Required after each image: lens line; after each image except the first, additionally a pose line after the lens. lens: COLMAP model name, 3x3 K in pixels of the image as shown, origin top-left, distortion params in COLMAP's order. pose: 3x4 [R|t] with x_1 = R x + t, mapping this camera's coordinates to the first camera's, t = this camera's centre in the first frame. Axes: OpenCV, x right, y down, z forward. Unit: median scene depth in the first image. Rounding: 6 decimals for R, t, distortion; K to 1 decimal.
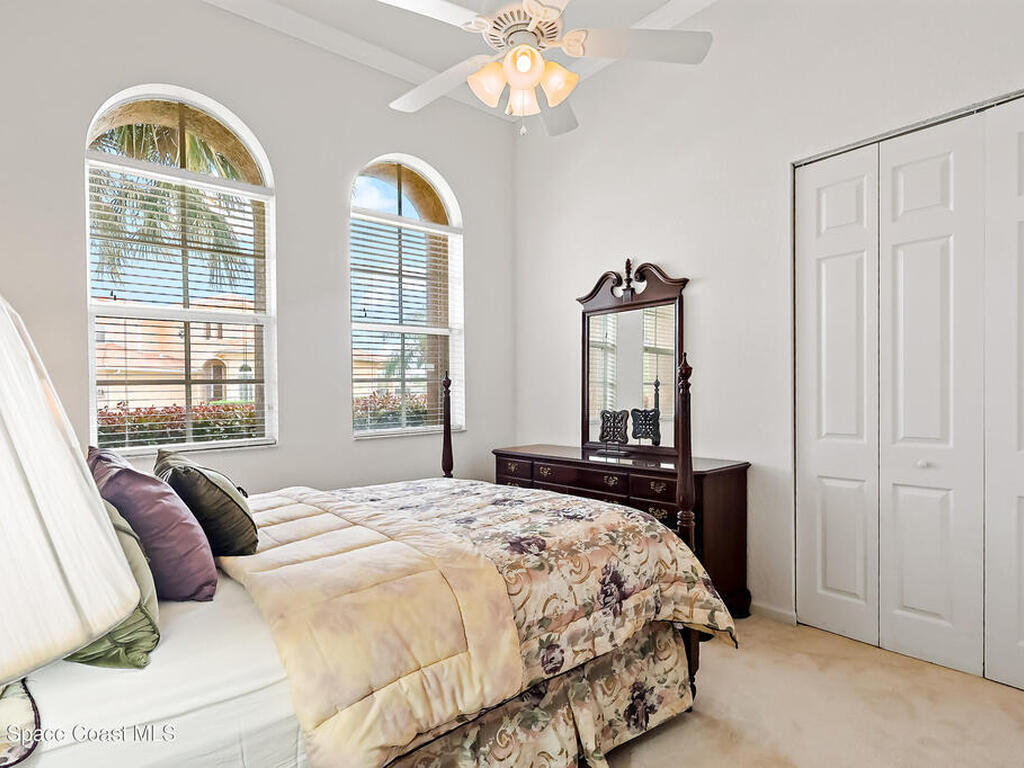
lens RADIAL K [[536.4, 0, 511.3], [0, 536.4, 381.7], [0, 0, 1]] dist [-0.001166, 0.002299]
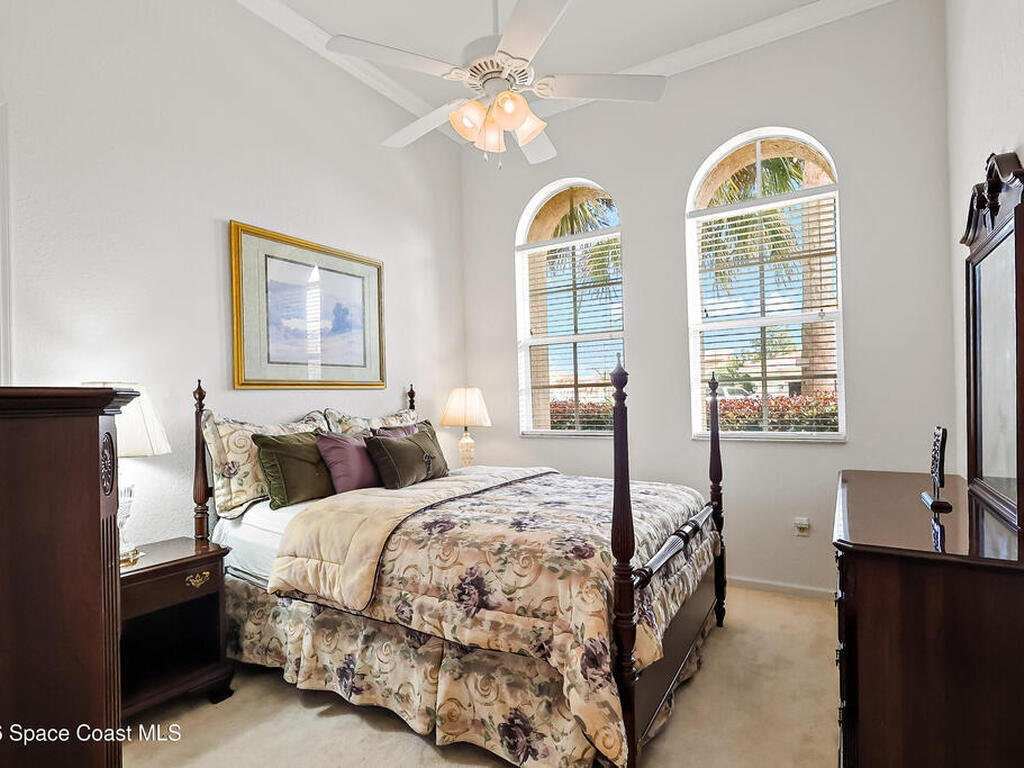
lens RADIAL K [[536.4, 0, 511.3], [0, 536.4, 381.7], [0, 0, 1]] dist [-0.001166, 0.002299]
pose [[0.314926, -0.011648, -0.949045, 1.179990], [0.027031, 0.999629, -0.003299, -0.018127], [0.948731, -0.024615, 0.315124, 0.729457]]
